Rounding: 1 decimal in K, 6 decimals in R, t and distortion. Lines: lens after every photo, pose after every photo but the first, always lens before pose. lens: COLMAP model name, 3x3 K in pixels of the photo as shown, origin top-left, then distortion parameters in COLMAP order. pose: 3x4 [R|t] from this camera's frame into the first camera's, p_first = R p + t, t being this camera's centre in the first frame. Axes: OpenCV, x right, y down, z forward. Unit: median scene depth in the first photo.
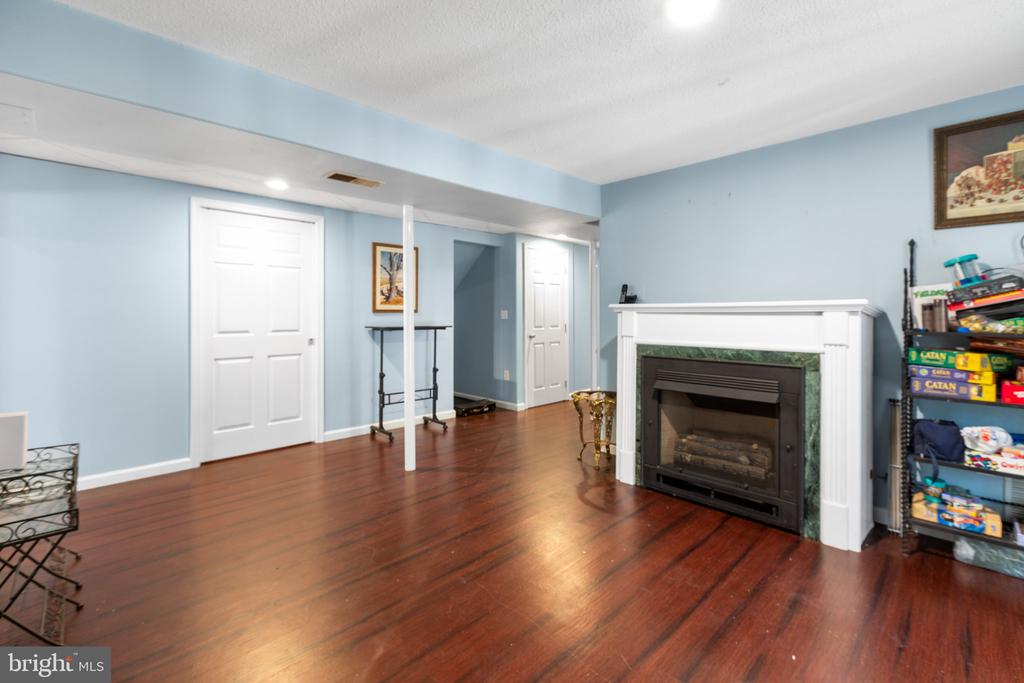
lens RADIAL K [[455.4, 0, 512.7], [0, 455.4, 324.2], [0, 0, 1]] dist [-0.001202, -0.000090]
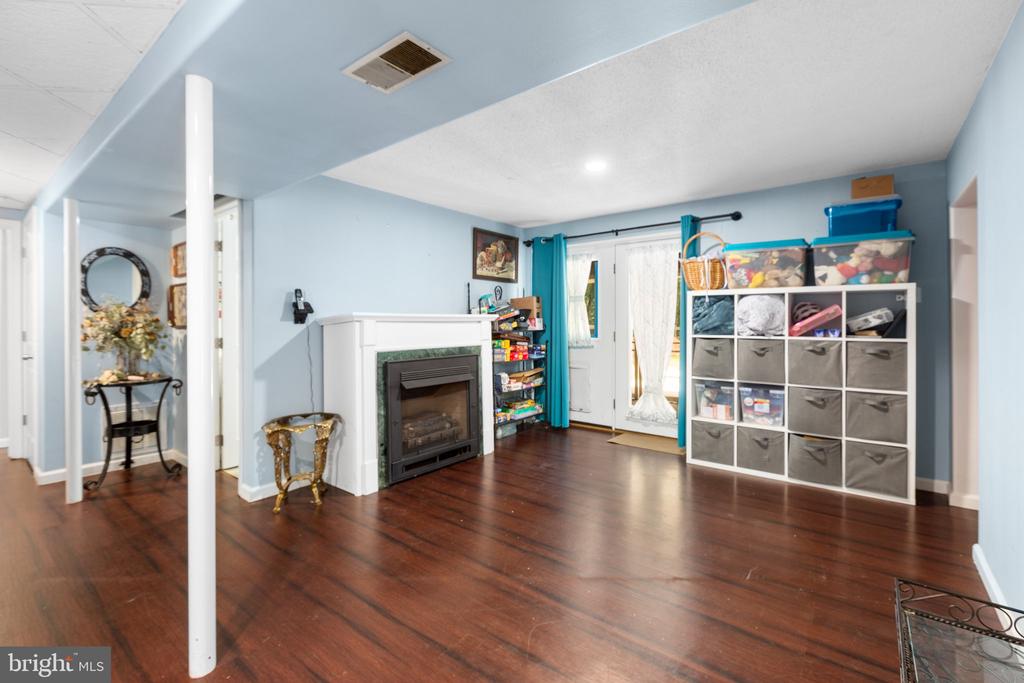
lens RADIAL K [[454.0, 0, 514.9], [0, 454.0, 332.3], [0, 0, 1]] dist [-0.000426, -0.000349]
pose [[-0.134068, -0.024138, 0.990678, -0.975043], [0.022466, 0.999372, 0.027390, -0.027900], [-0.990717, 0.025928, -0.133441, 1.038743]]
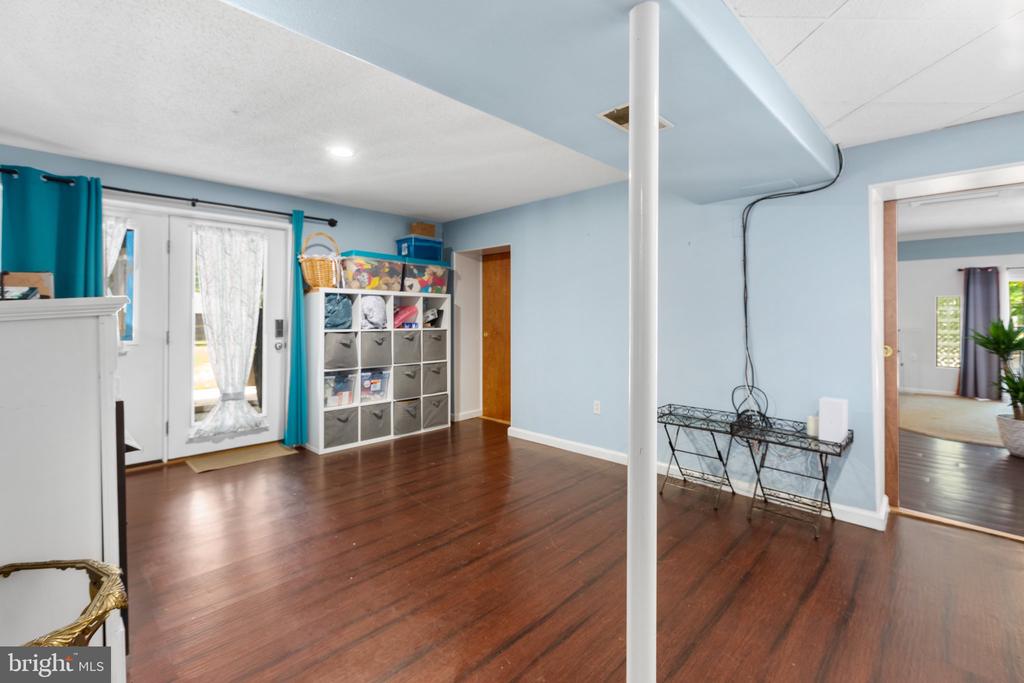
lens RADIAL K [[455.4, 0, 512.7], [0, 455.4, 324.2], [0, 0, 1]] dist [-0.001202, -0.000090]
pose [[-0.999621, -0.001363, -0.027504, -0.163748], [-0.002381, 0.999312, 0.037010, -0.044078], [0.027435, 0.037062, -0.998936, 1.850396]]
